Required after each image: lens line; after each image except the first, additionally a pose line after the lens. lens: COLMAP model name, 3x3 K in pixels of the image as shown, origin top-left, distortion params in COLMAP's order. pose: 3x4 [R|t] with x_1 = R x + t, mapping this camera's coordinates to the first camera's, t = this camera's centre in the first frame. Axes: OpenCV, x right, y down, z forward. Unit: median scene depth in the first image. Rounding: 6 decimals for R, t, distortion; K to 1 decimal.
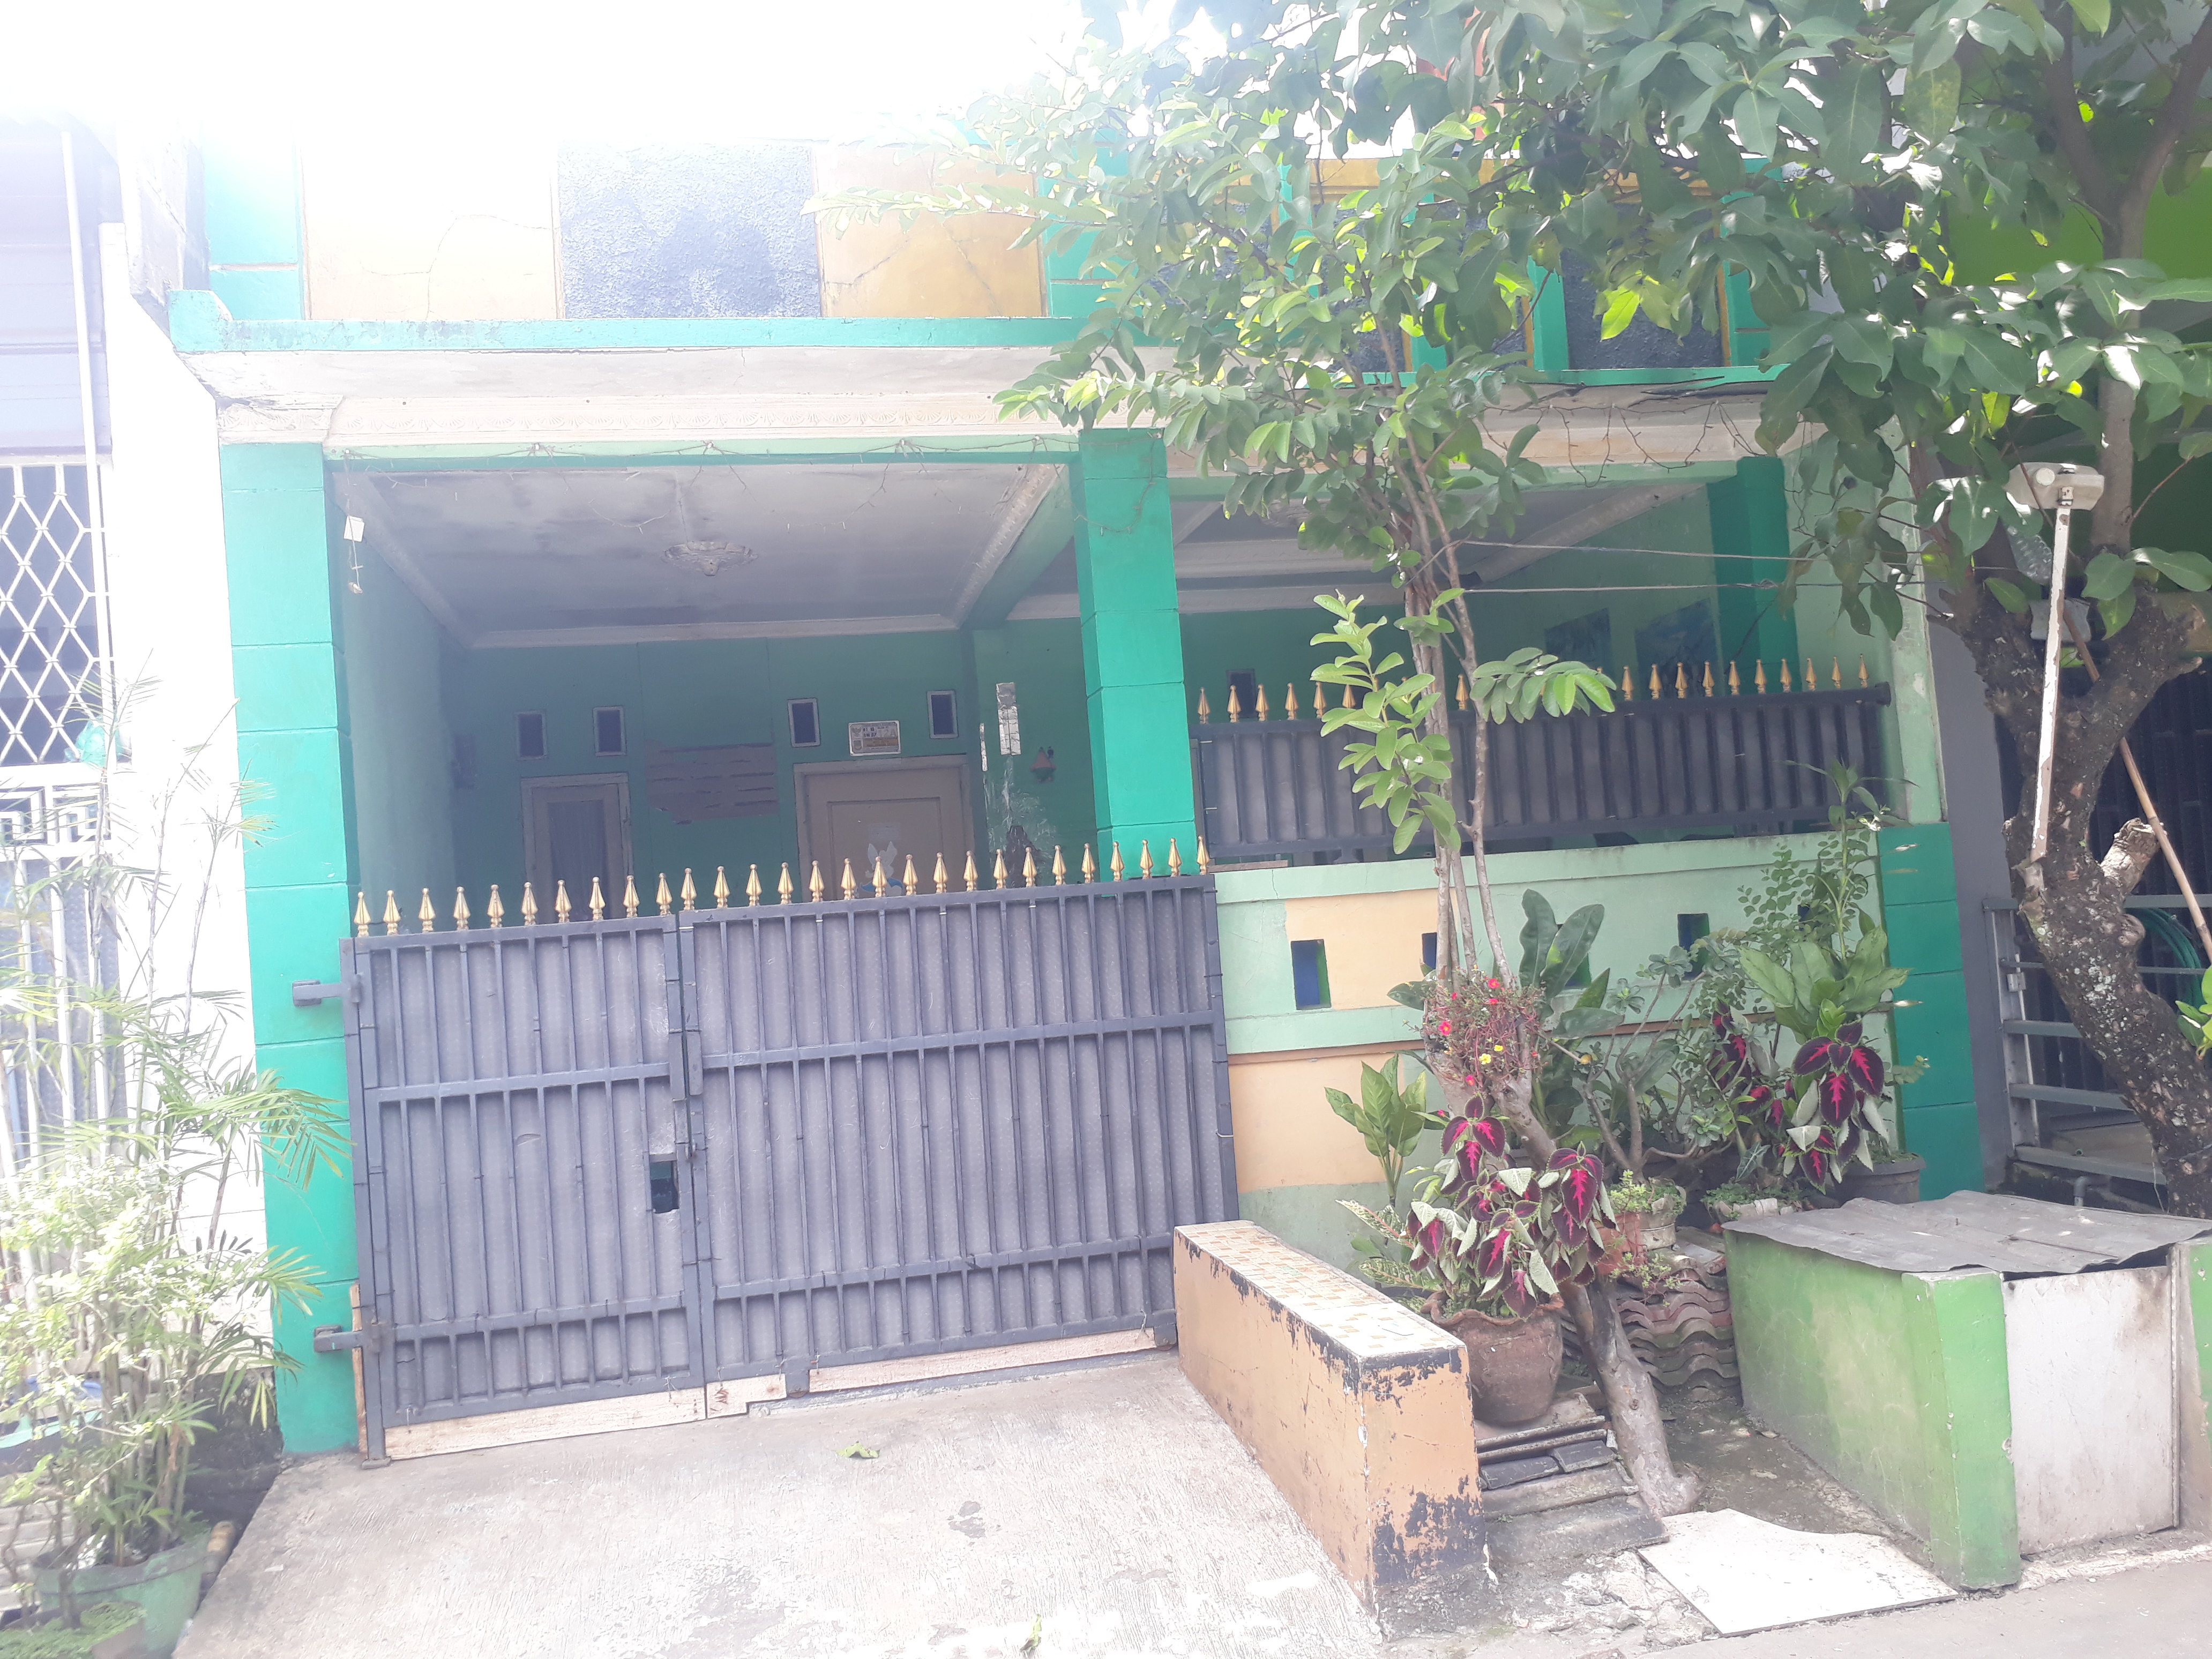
lens RADIAL K [[1750.0, 0, 1106.0], [0, 1750.0, 829.5], [0, 0, 1]] dist [0.120663, -0.138967]
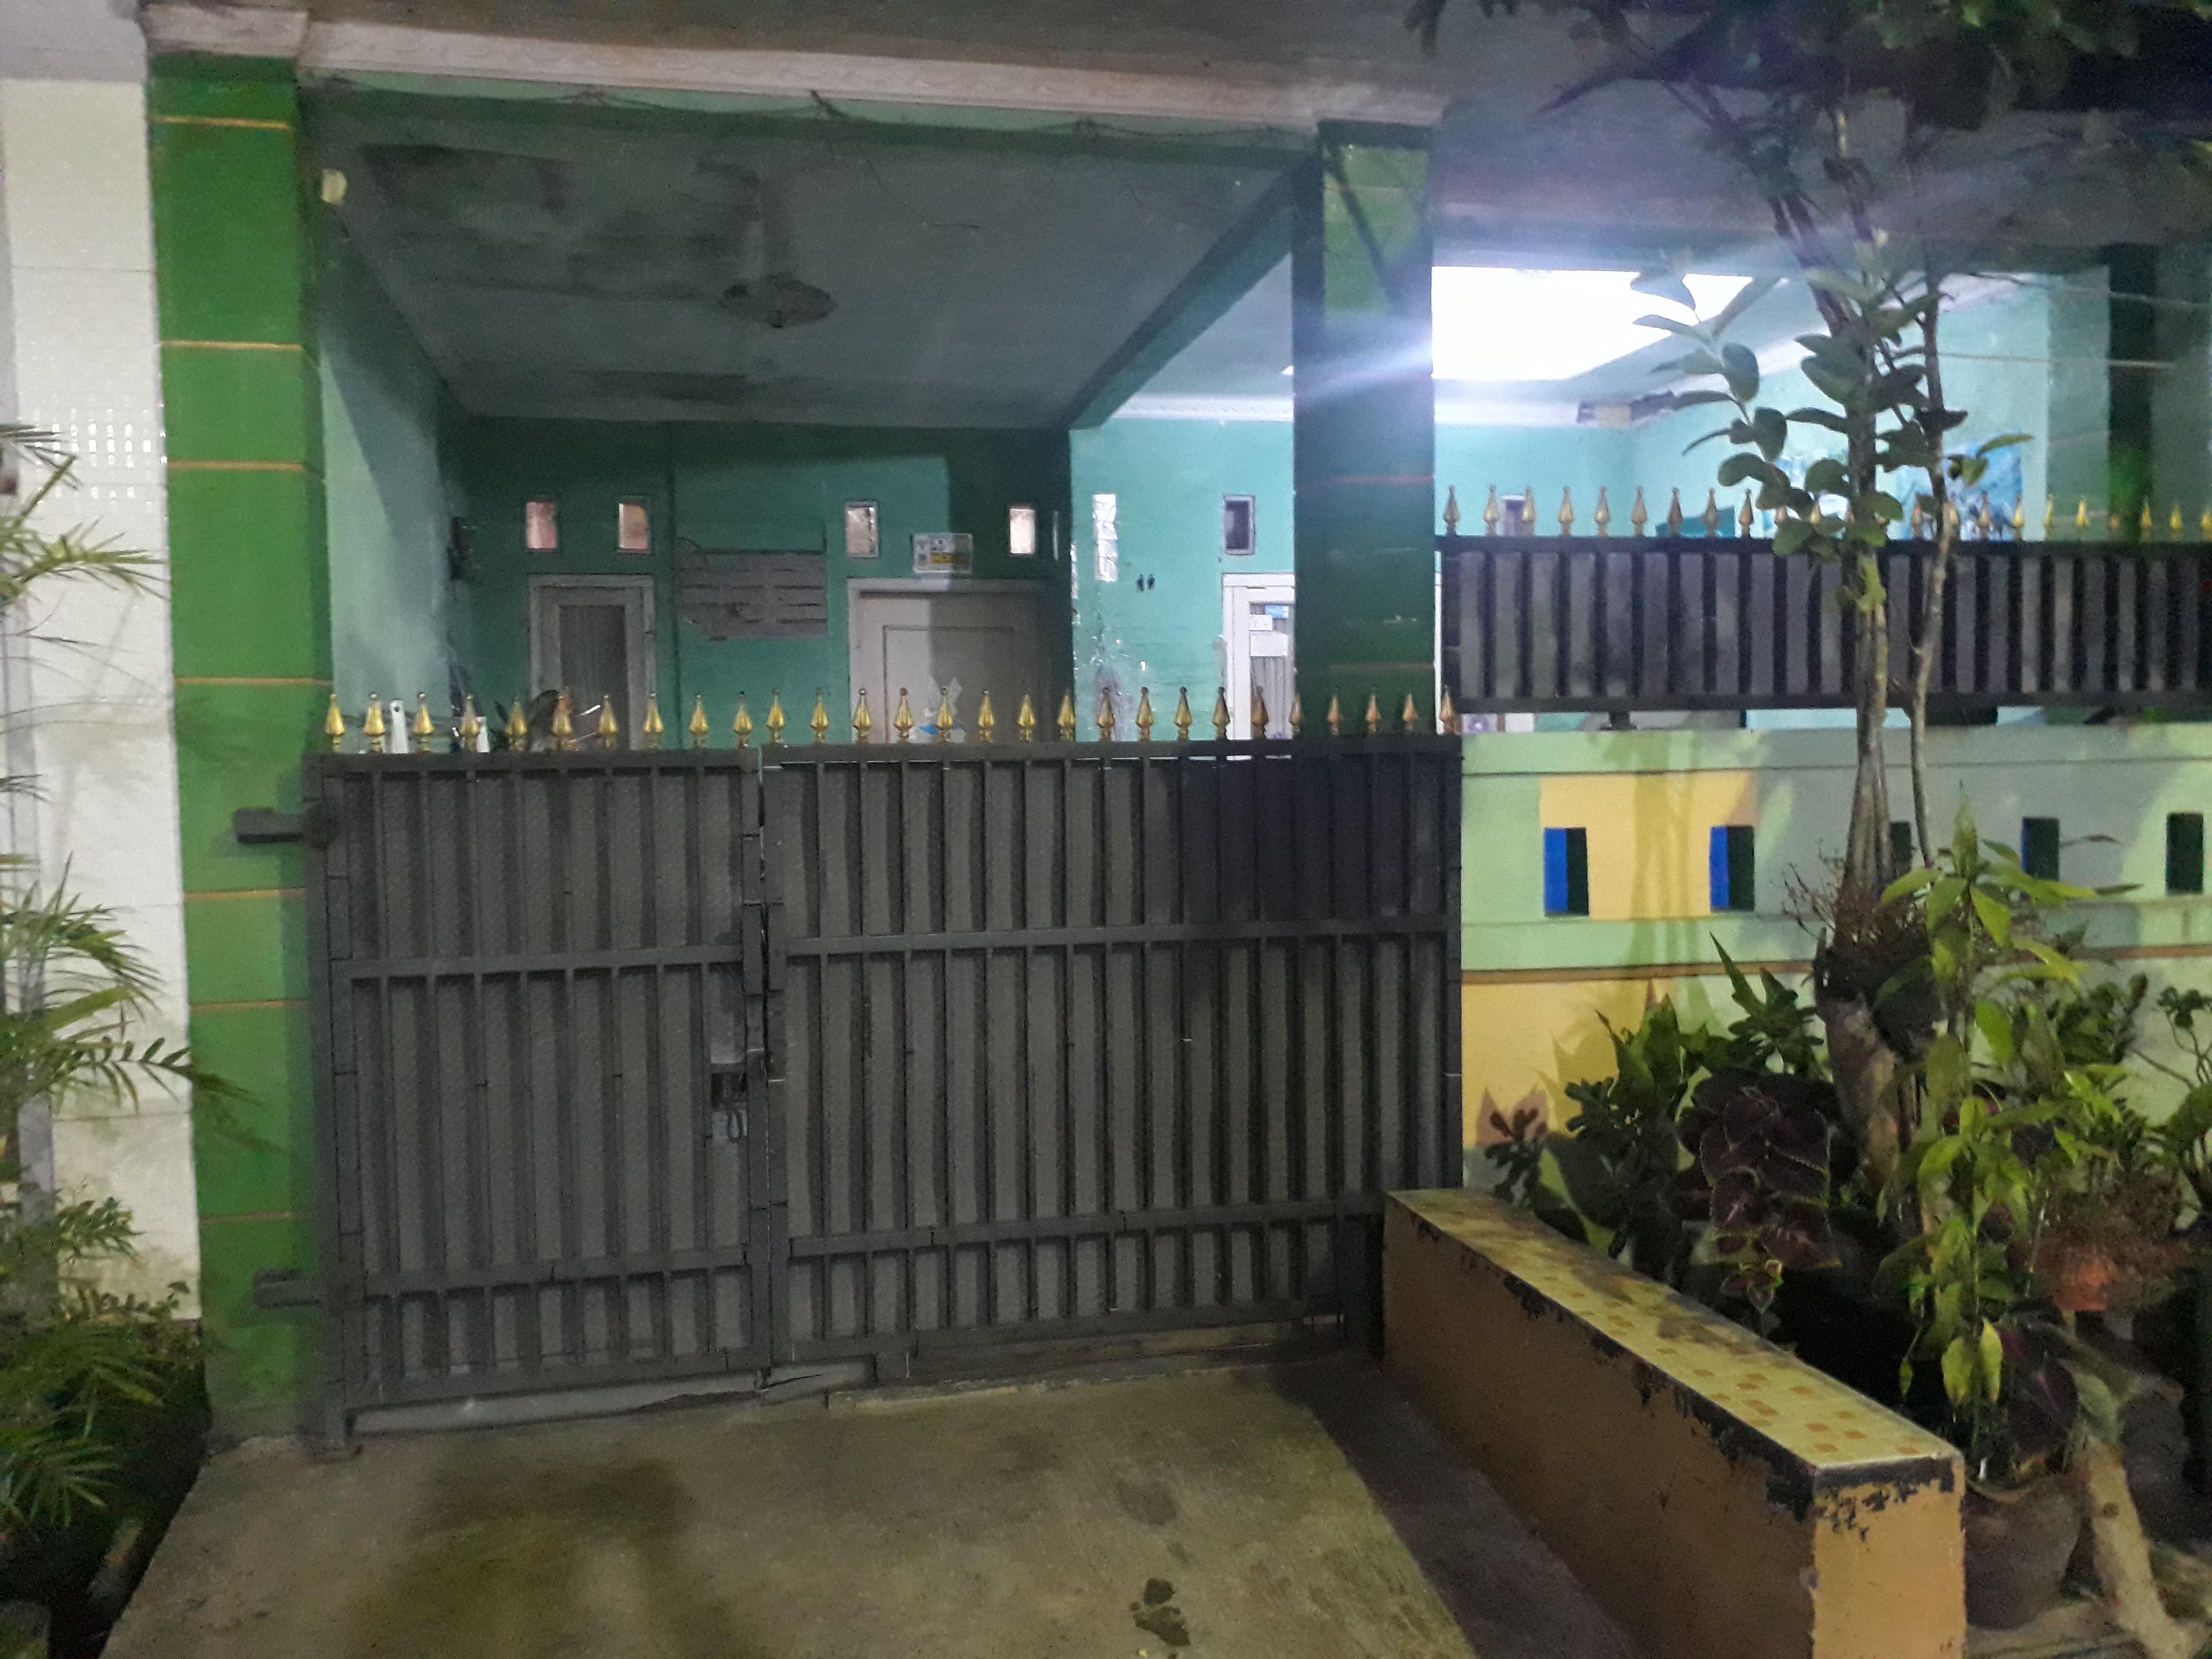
lens RADIAL K [[1750.0, 0, 1106.0], [0, 1750.0, 829.5], [0, 0, 1]] dist [0.120663, -0.138967]
pose [[0.998417, 0.053516, 0.017322, -0.111043], [-0.054729, 0.995335, 0.079456, 0.015282], [-0.012989, -0.080278, 0.996688, 0.266677]]
